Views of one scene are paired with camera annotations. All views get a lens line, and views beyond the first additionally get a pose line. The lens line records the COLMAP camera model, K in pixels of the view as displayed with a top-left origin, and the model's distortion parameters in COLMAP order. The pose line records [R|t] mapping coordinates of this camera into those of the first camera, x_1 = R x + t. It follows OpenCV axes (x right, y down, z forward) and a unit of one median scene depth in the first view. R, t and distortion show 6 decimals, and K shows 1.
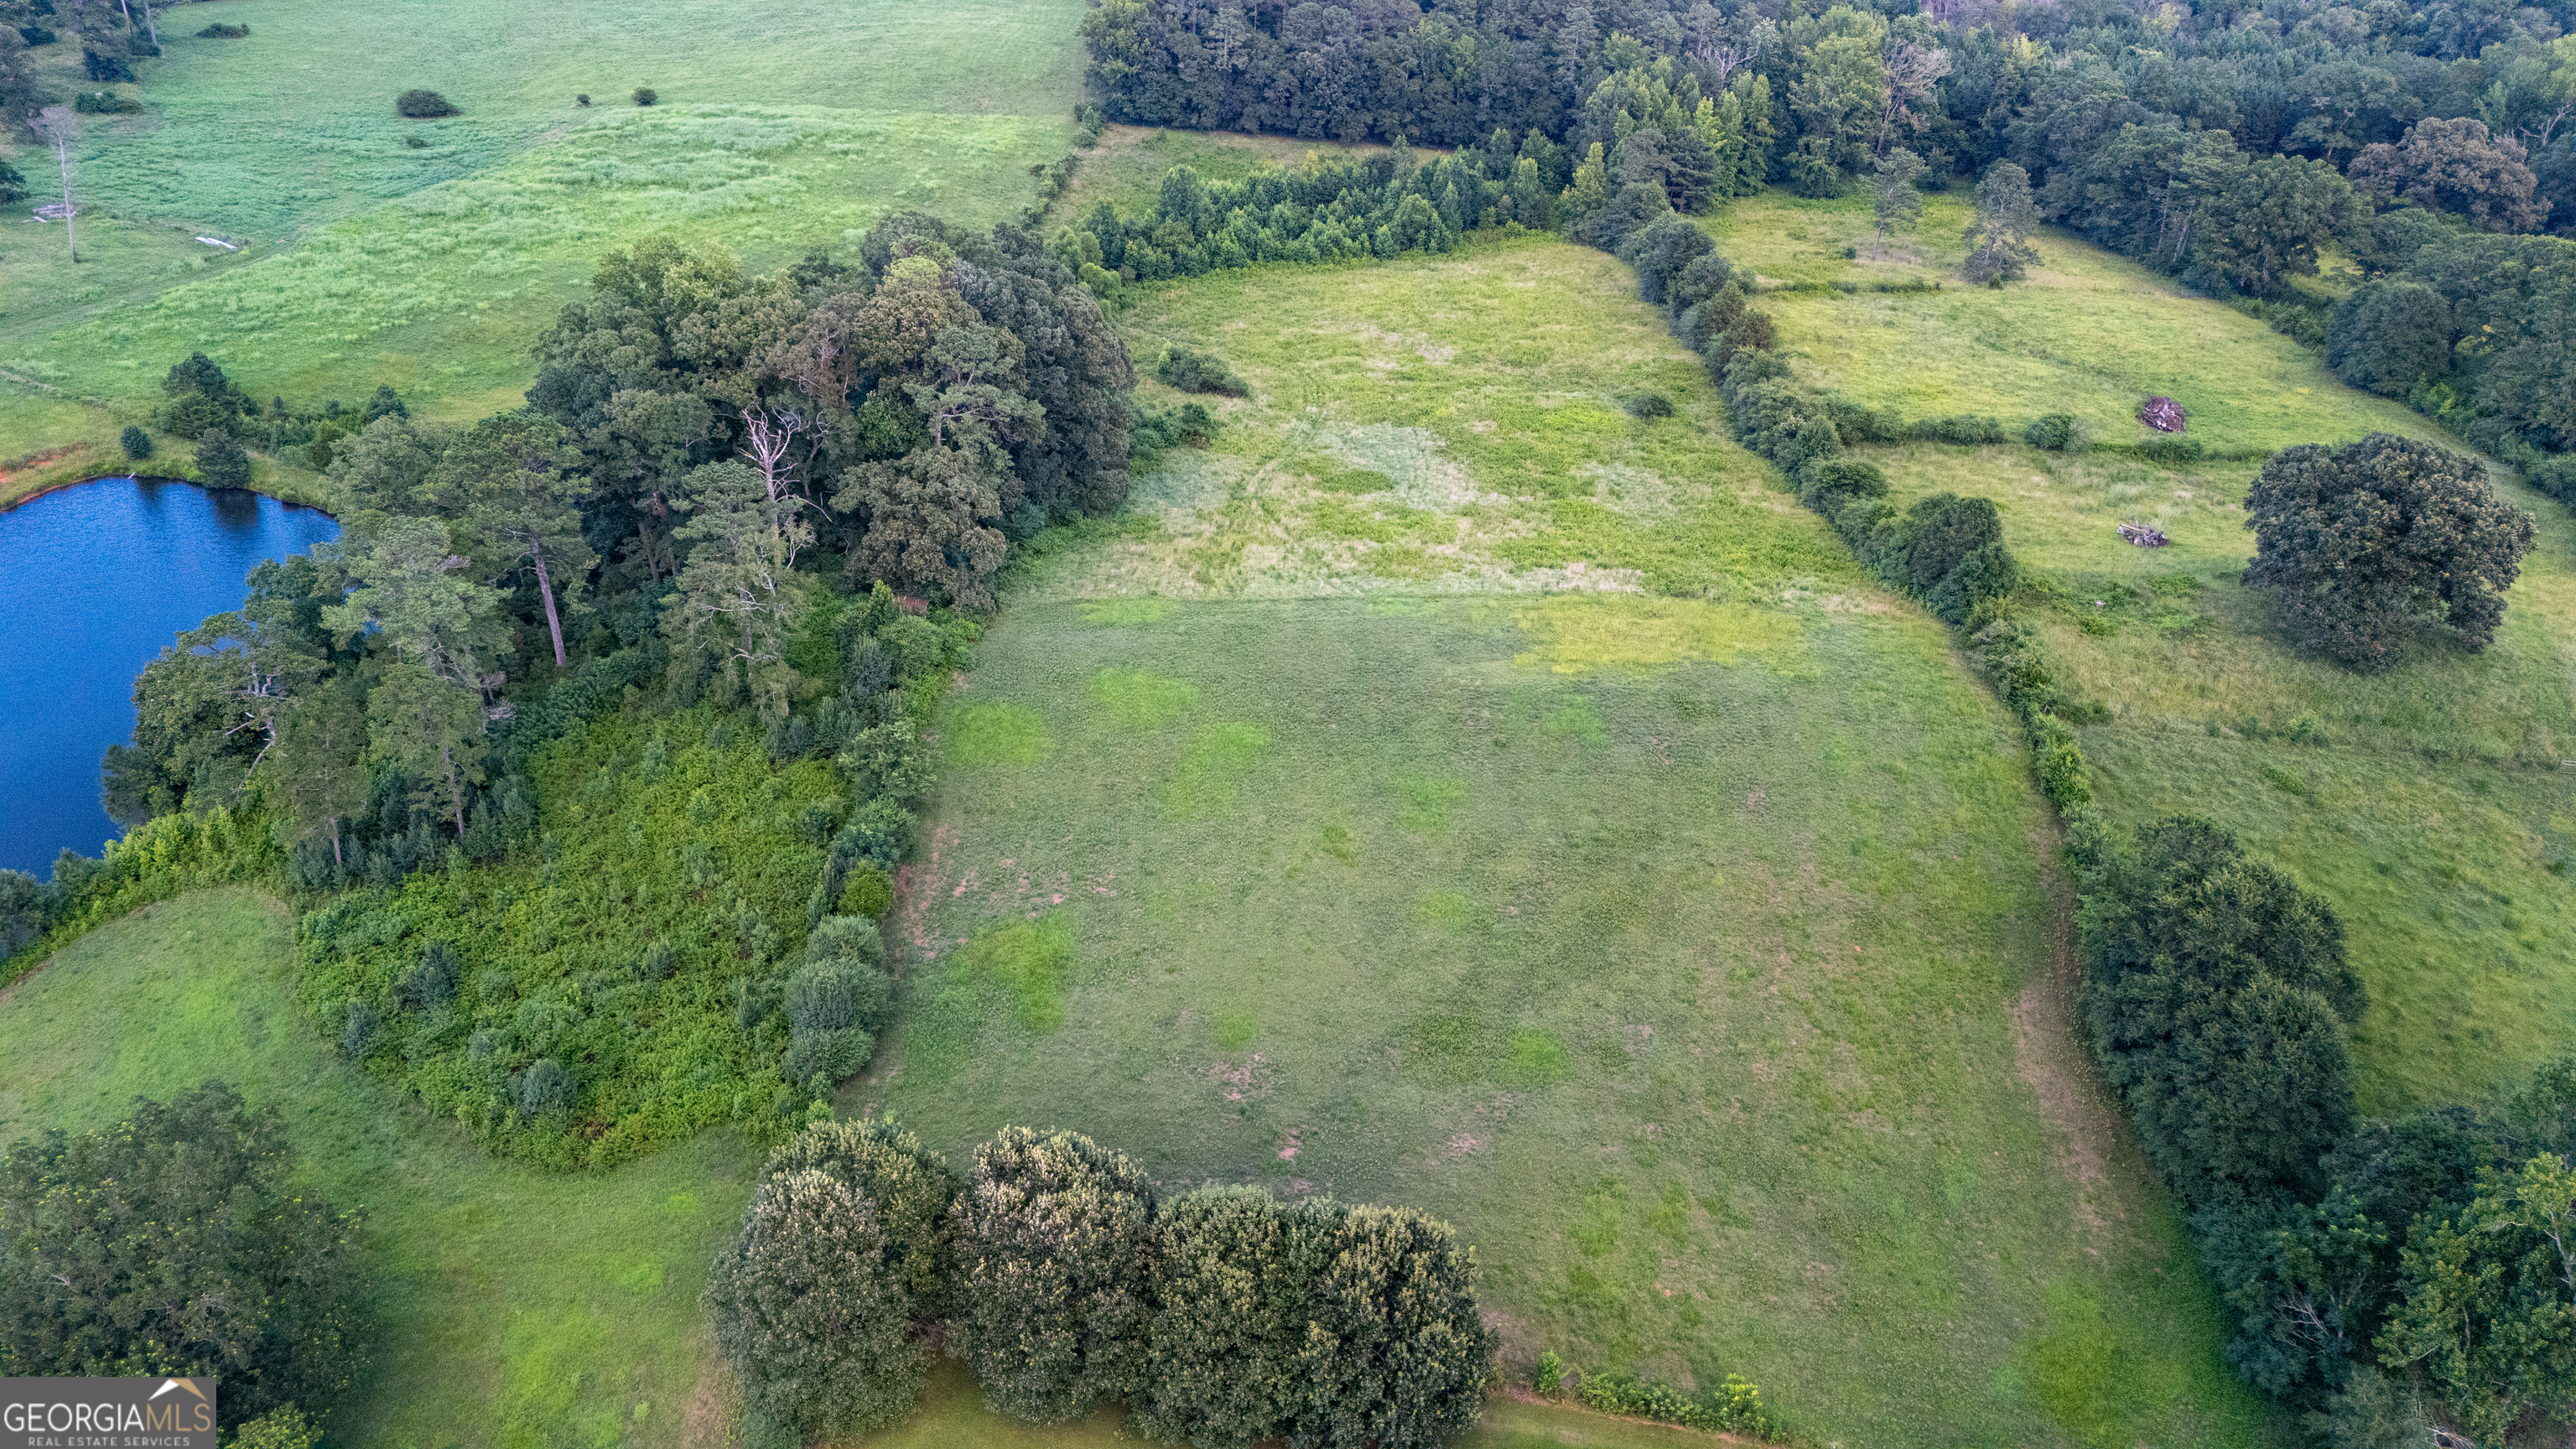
lens RADIAL K [[1809.3, 0, 1288.0], [0, 1809.3, 724.5], [0, 0, 1]] dist [0.034084, 0.001705]
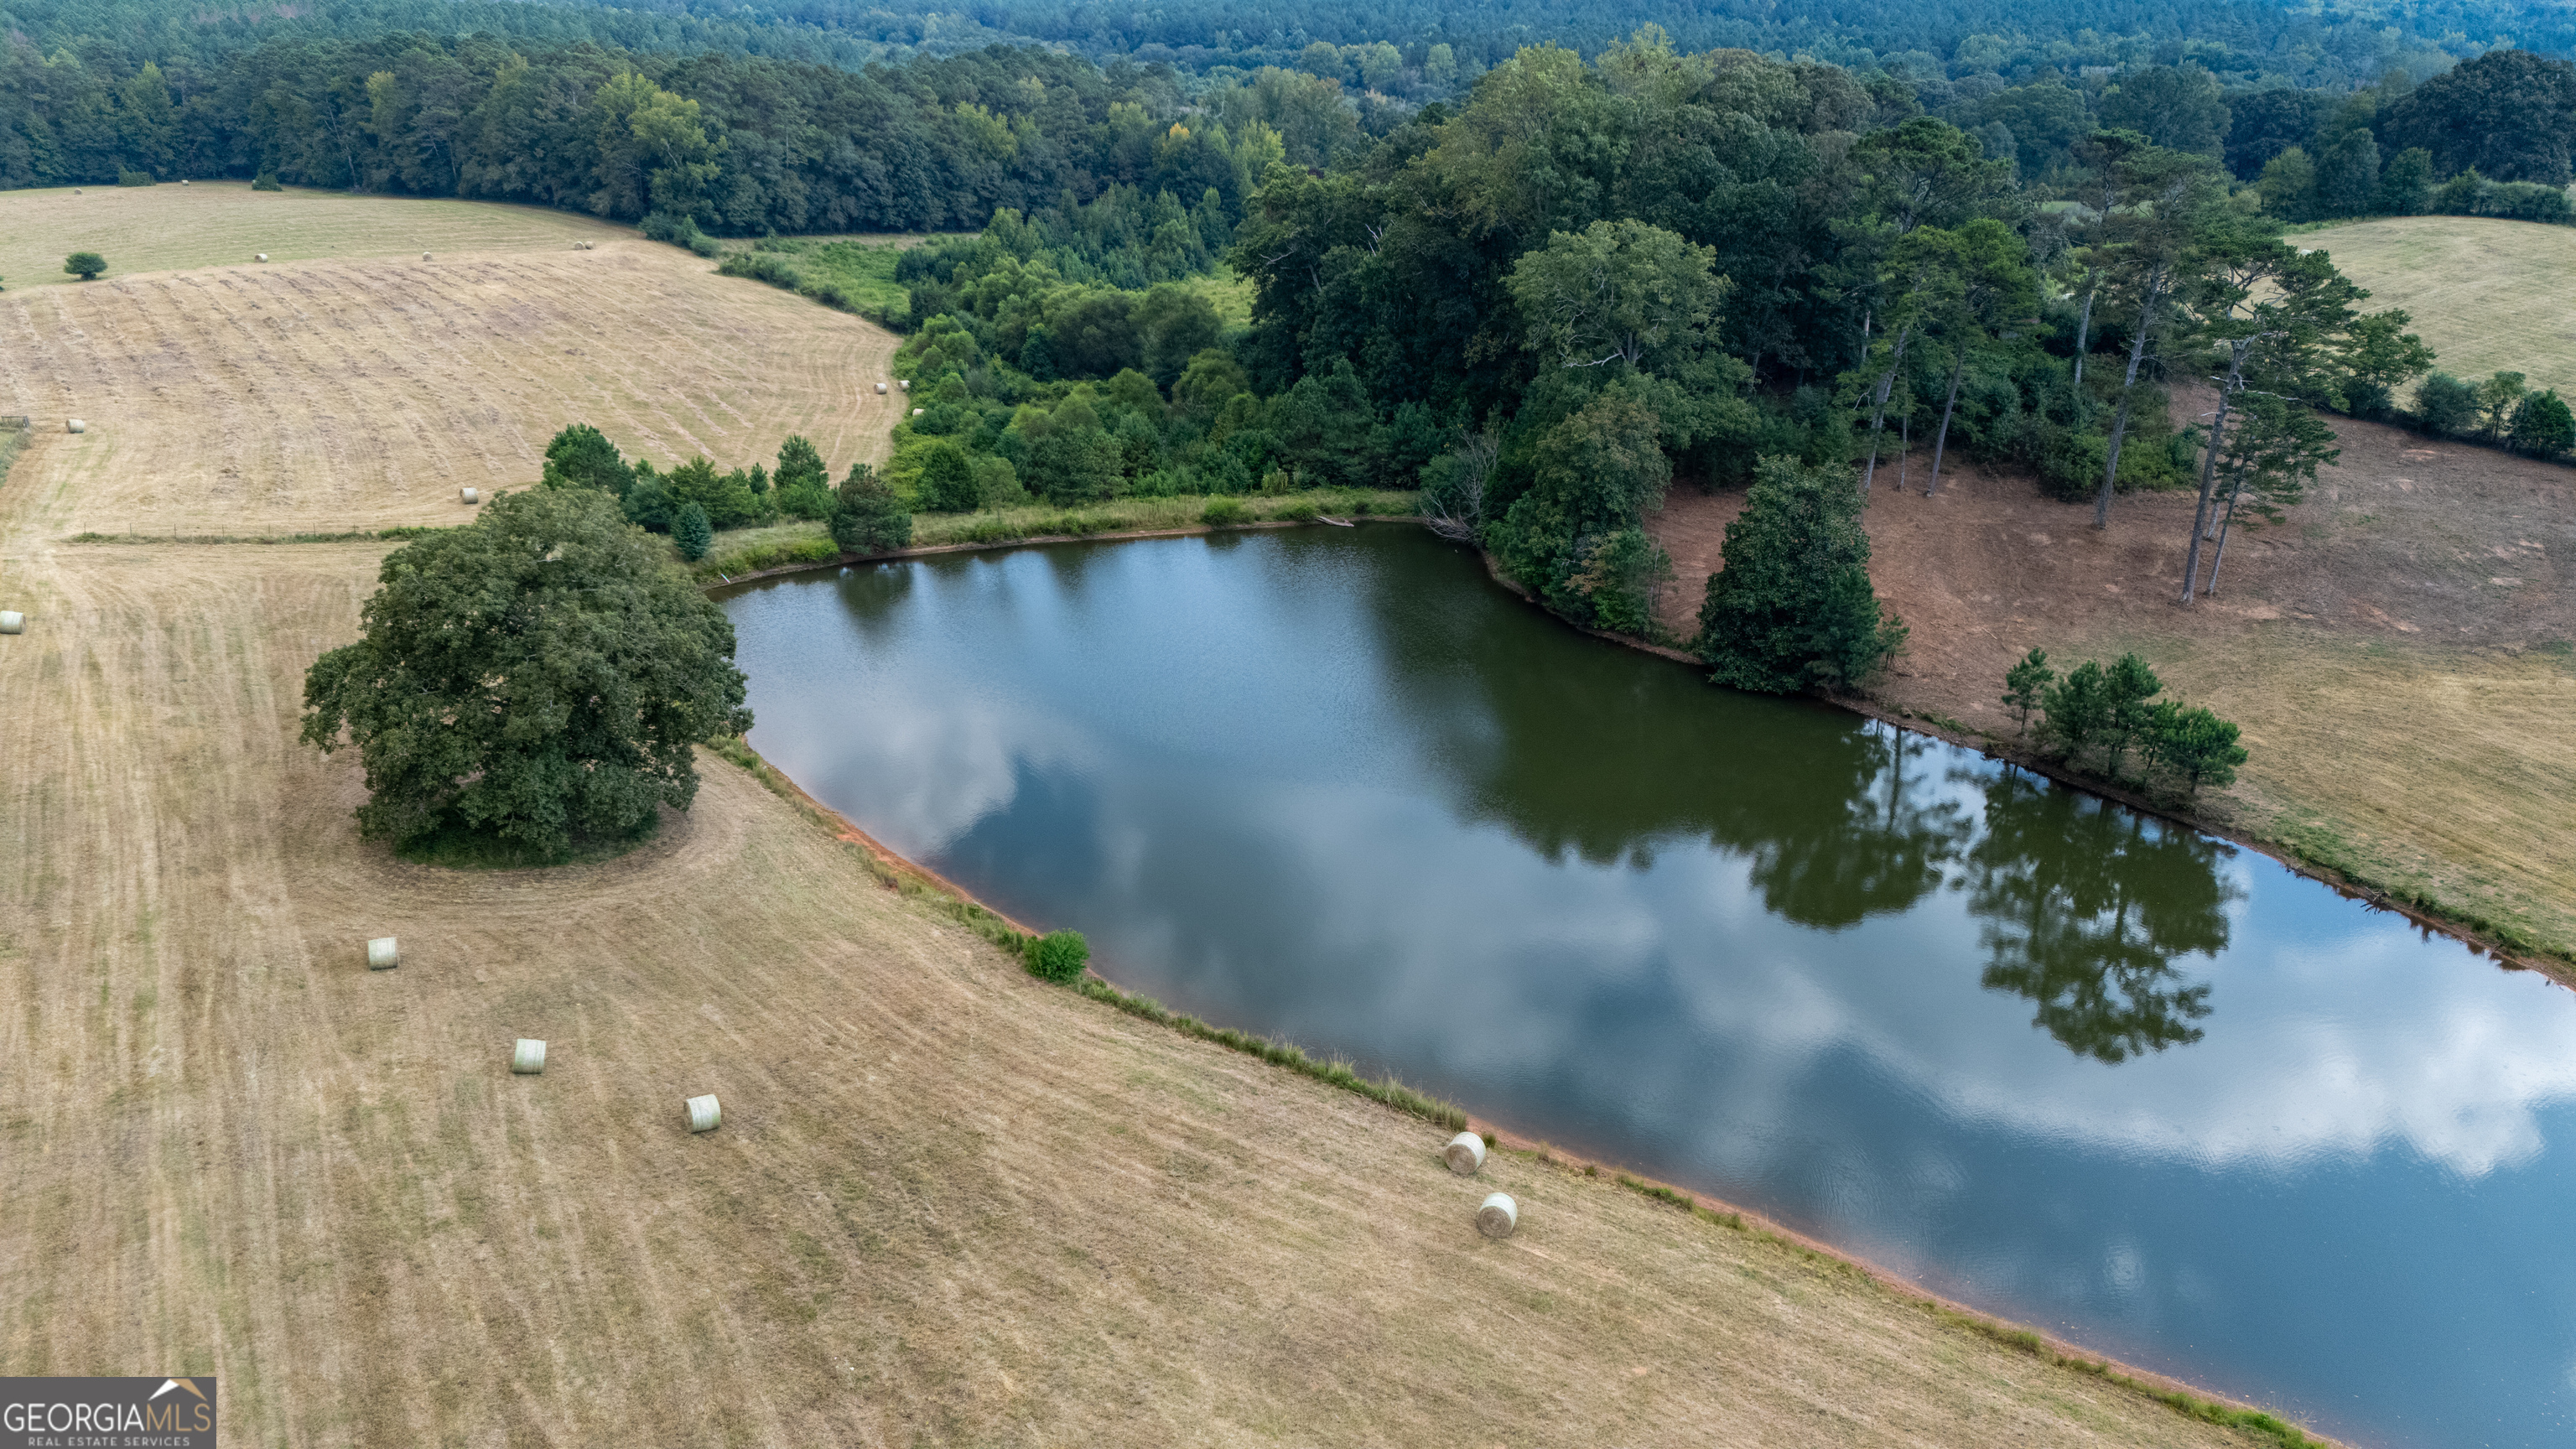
lens RADIAL K [[1851.4, 0, 1288.0], [0, 1851.4, 724.5], [0, 0, 1]] dist [0.043251, -0.034777]
pose [[0.711724, -0.283474, 0.642722, -0.532266], [0.380182, 0.924819, -0.013105, -0.002268], [-0.590687, 0.253679, 0.765987, 0.225990]]
